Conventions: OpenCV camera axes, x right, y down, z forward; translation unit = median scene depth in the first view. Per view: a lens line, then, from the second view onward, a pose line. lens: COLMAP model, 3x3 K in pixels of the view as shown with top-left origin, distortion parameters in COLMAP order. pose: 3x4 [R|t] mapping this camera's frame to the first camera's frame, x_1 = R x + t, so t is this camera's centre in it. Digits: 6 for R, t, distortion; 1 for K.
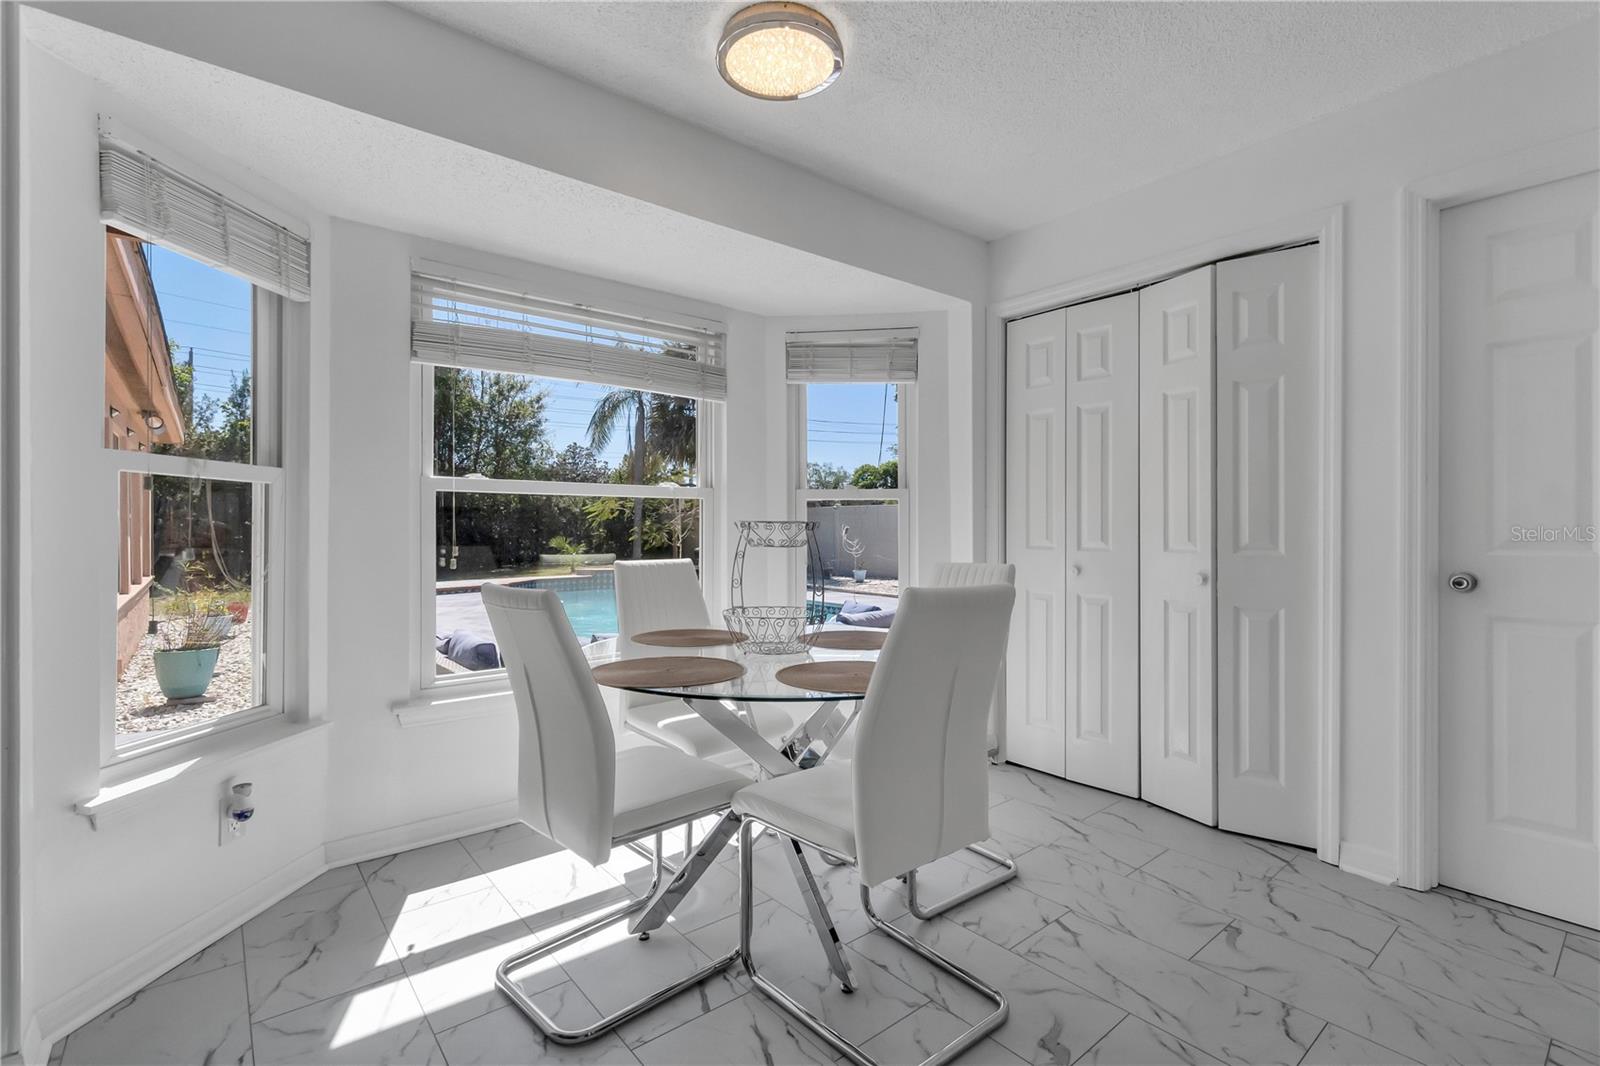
lens RADIAL K [[718.9, 0, 802.0], [0, 718.9, 526.7], [0, 0, 1]] dist [-0.001547, 0.000210]
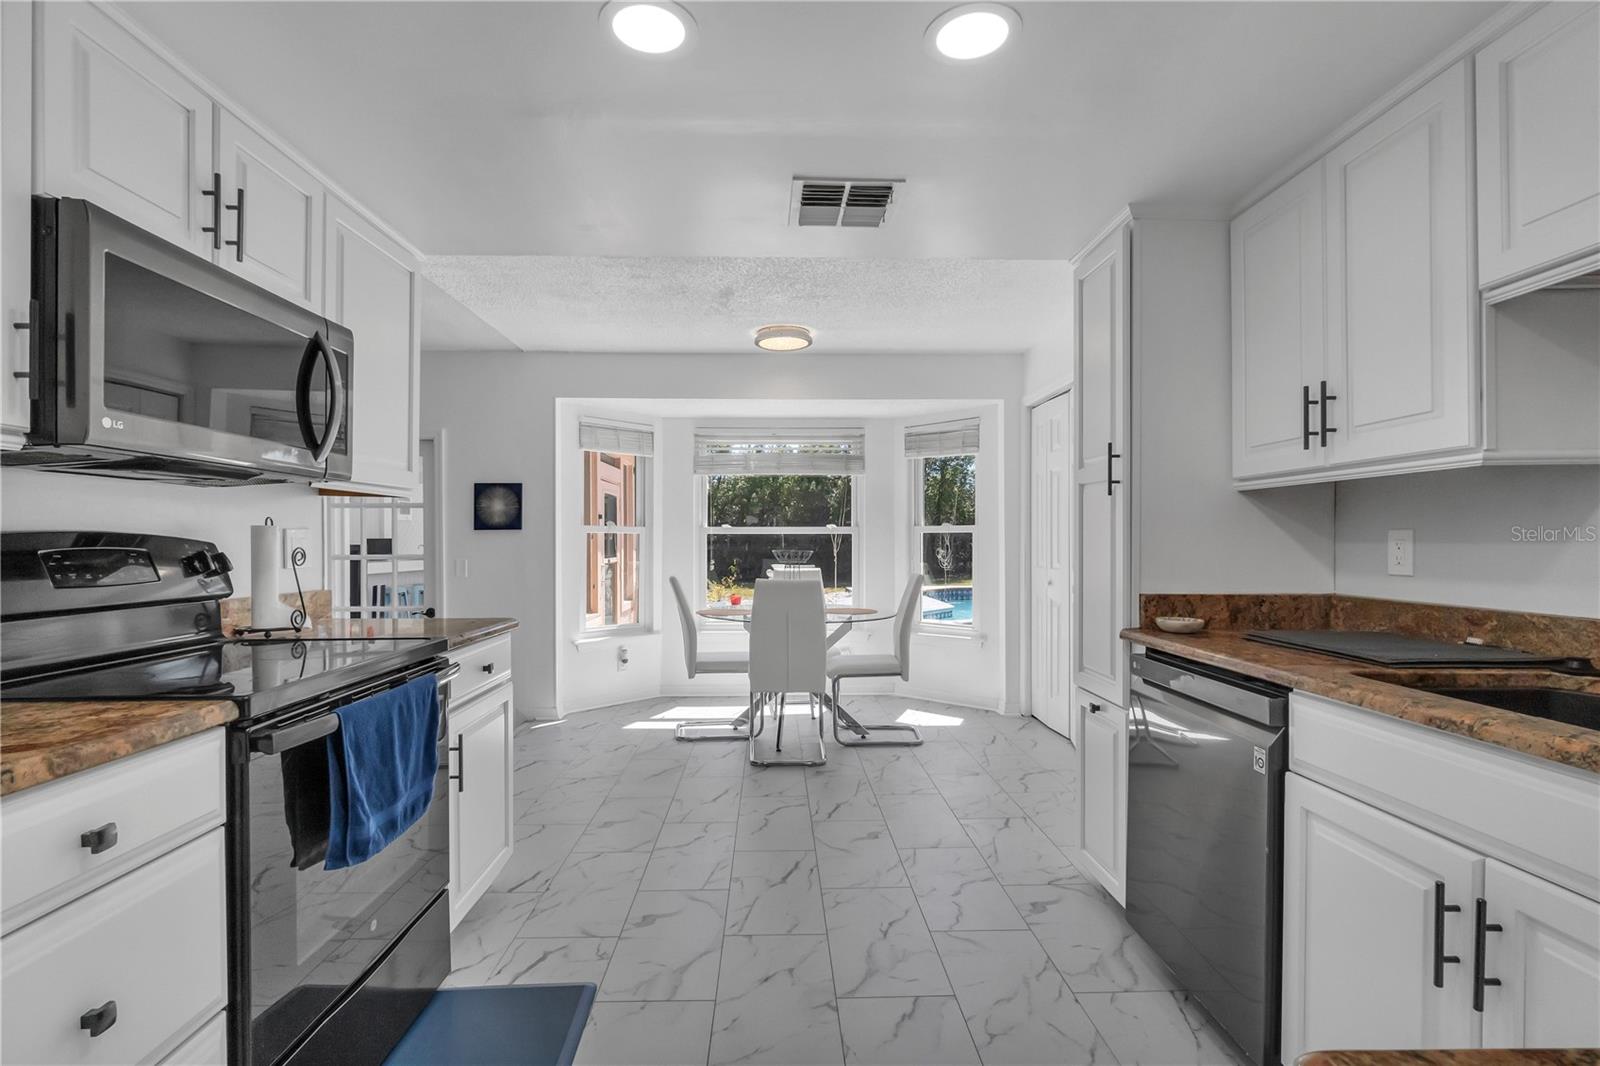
lens RADIAL K [[724.5, 0, 795.7], [0, 724.5, 547.9], [0, 0, 1]] dist [-0.003805, -0.000873]
pose [[0.795843, 0.003104, -0.605496, 1.029774], [0.000606, 0.999982, 0.005922, -0.021613], [0.605503, -0.005080, 0.795827, -0.566532]]
